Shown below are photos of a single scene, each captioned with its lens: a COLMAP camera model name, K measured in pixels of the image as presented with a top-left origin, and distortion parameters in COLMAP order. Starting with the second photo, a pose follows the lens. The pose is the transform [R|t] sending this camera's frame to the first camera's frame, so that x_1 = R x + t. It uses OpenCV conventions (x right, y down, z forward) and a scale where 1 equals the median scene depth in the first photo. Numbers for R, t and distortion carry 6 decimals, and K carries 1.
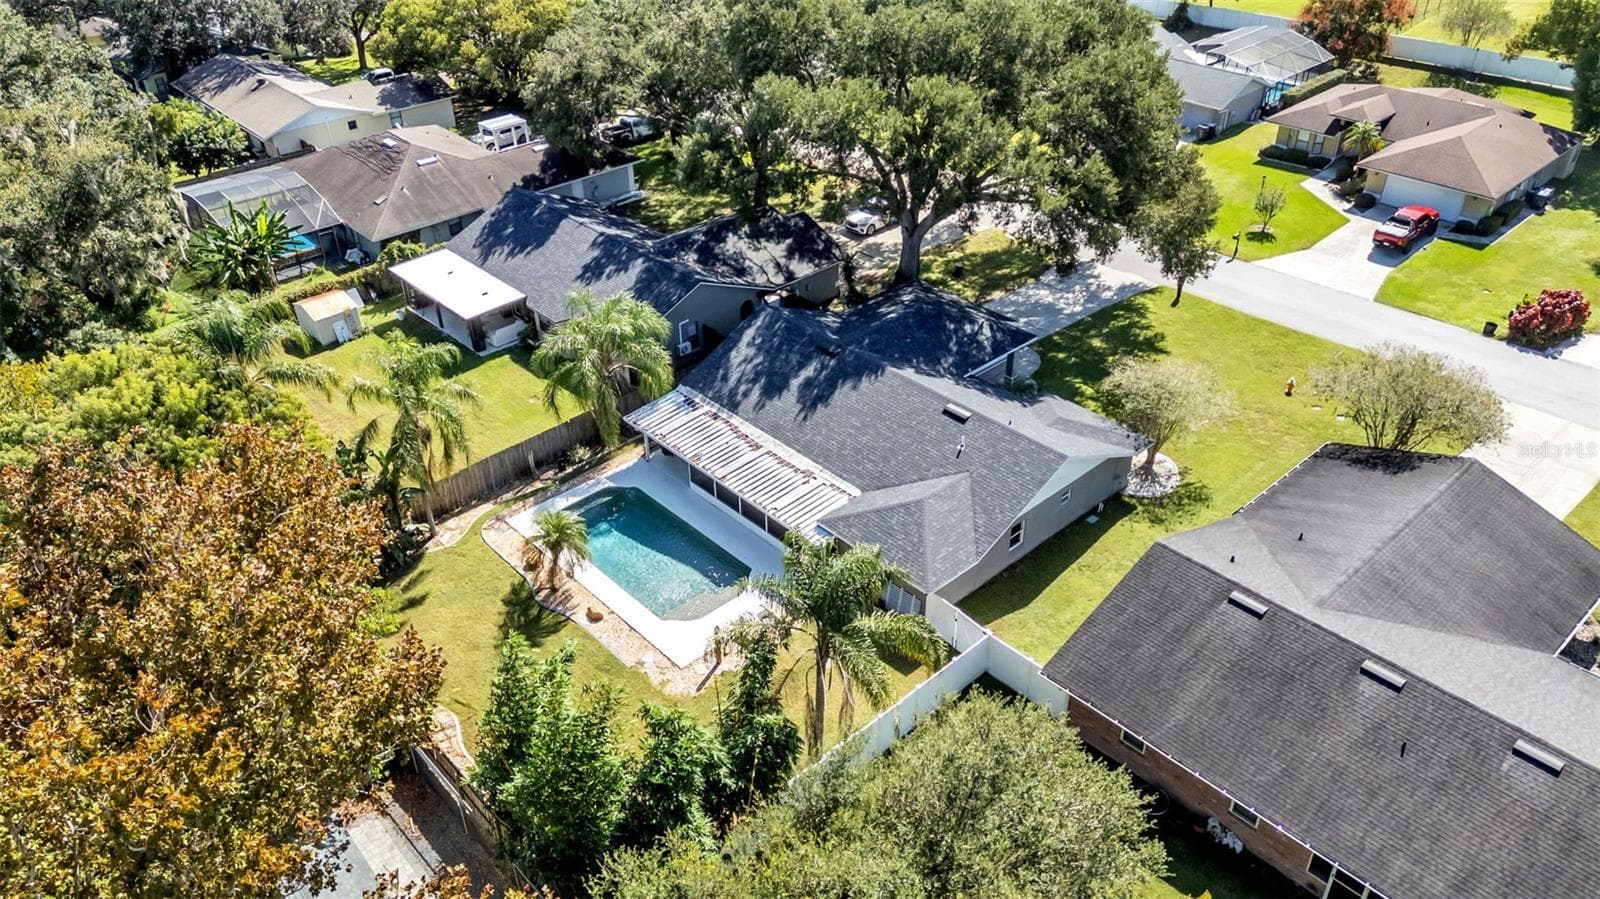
lens RADIAL K [[1149.0, 0, 801.5], [0, 1149.0, 445.2], [0, 0, 1]] dist [0.056545, -0.045616]
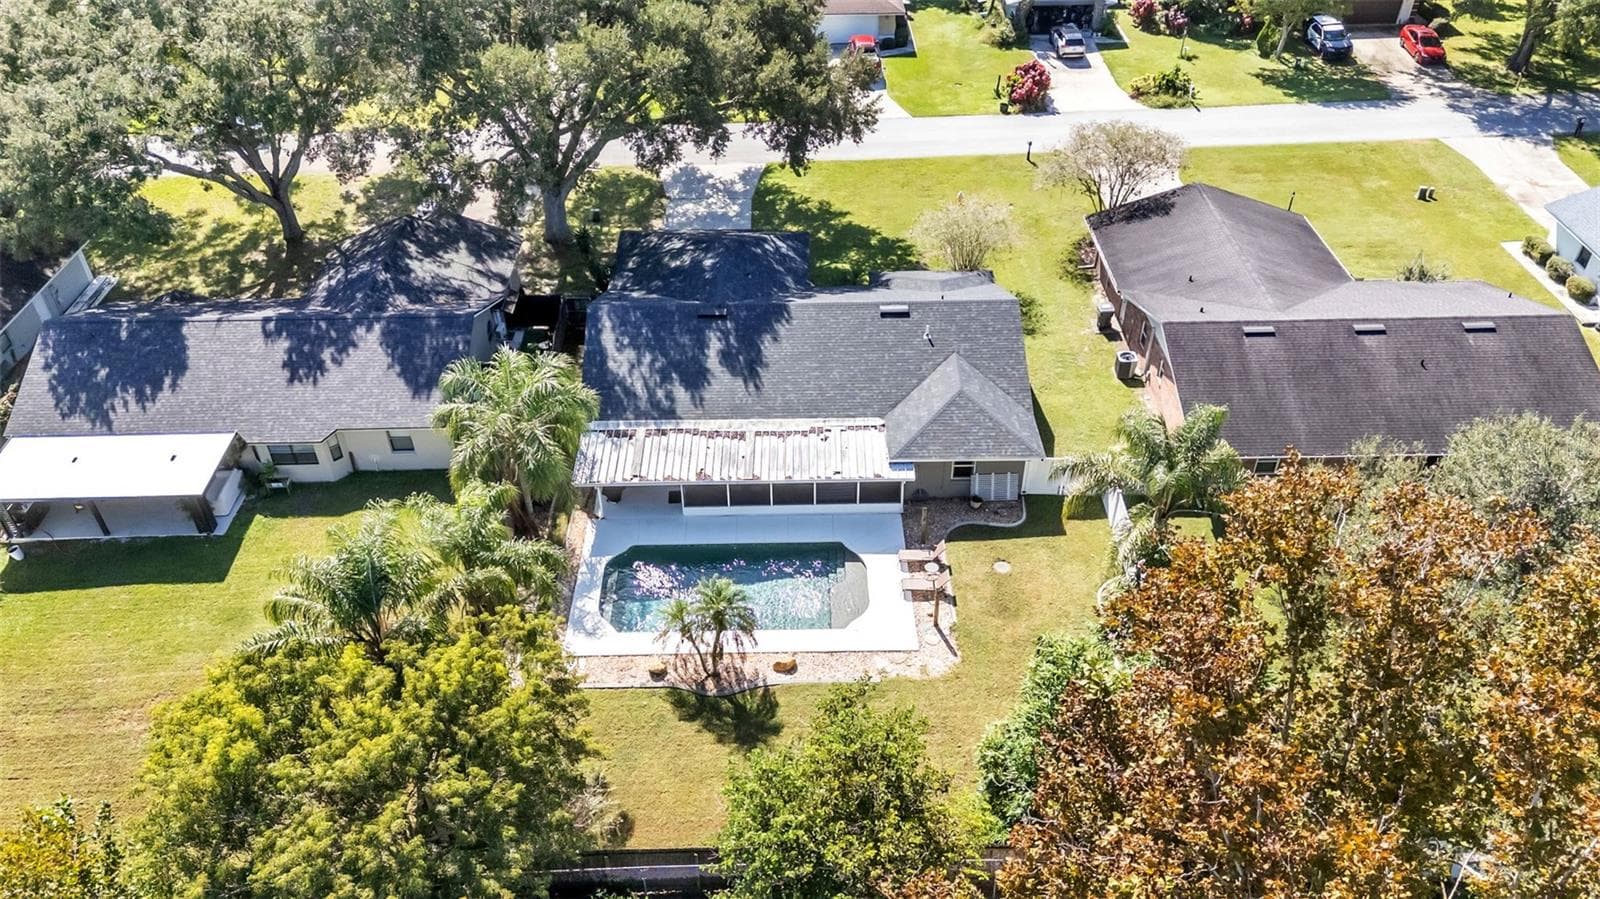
lens RADIAL K [[1149.0, 0, 798.5], [0, 1149.0, 459.4], [0, 0, 1]] dist [0.056545, -0.045616]
pose [[0.668455, -0.459595, 0.584757, -0.516222], [0.412122, 0.883371, 0.223183, -0.155895], [-0.619131, 0.091803, 0.779903, 0.243544]]
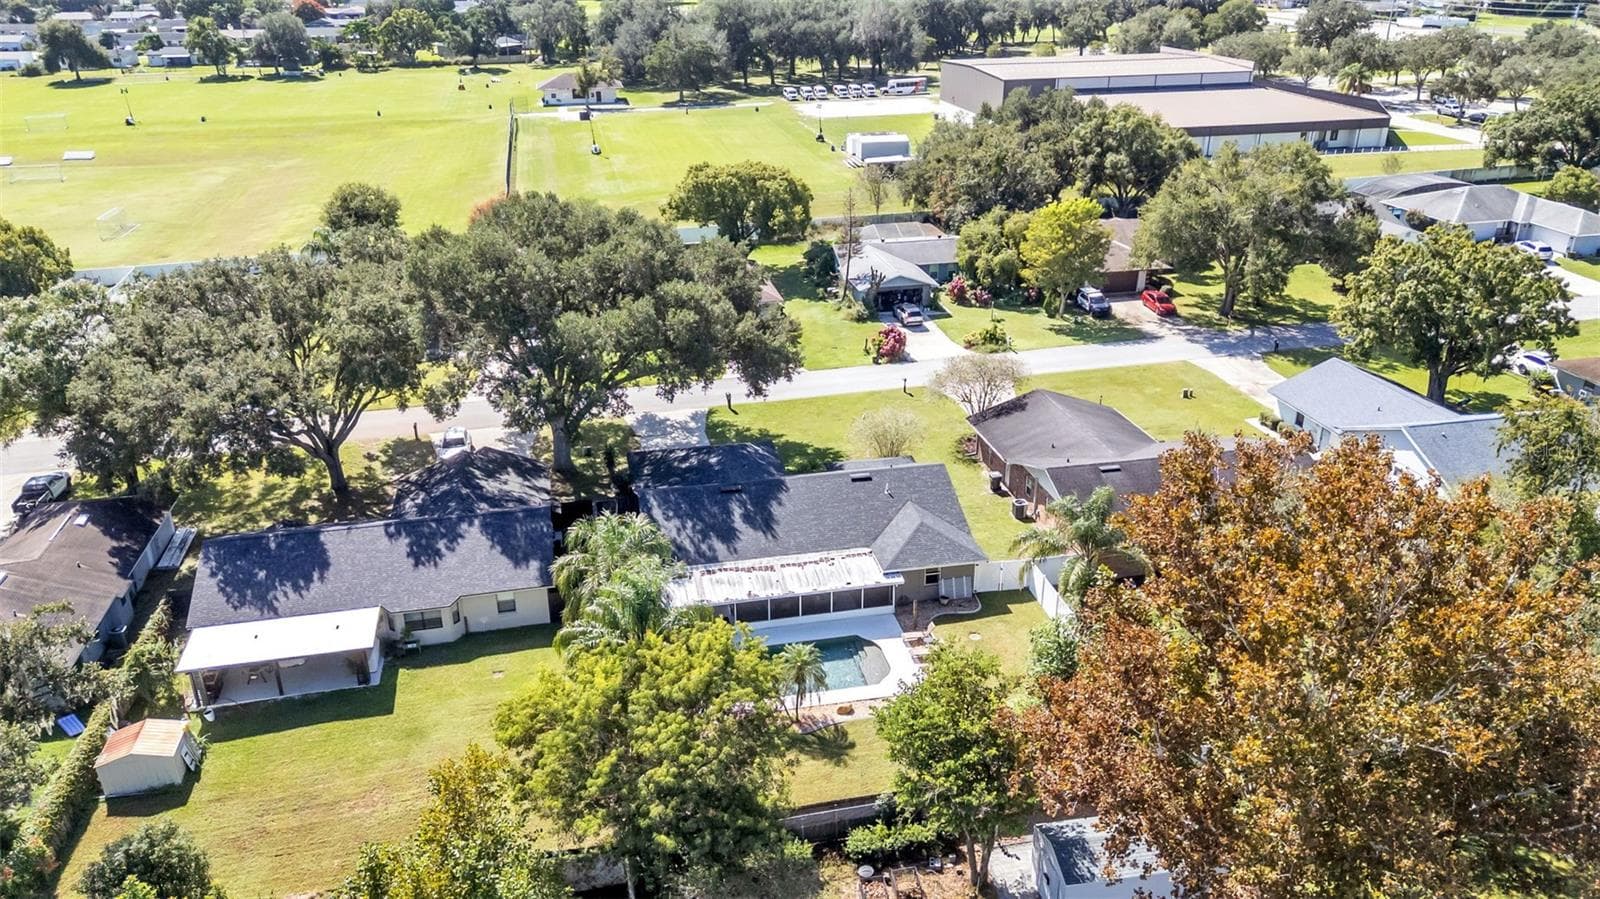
lens RADIAL K [[1149.0, 0, 800.4], [0, 1149.0, 450.5], [0, 0, 1]] dist [0.056545, -0.045616]
pose [[0.512043, -0.334081, 0.791329, -0.902508], [0.476422, 0.877029, 0.061984, -0.160828], [-0.714726, 0.345268, 0.608240, 0.165375]]
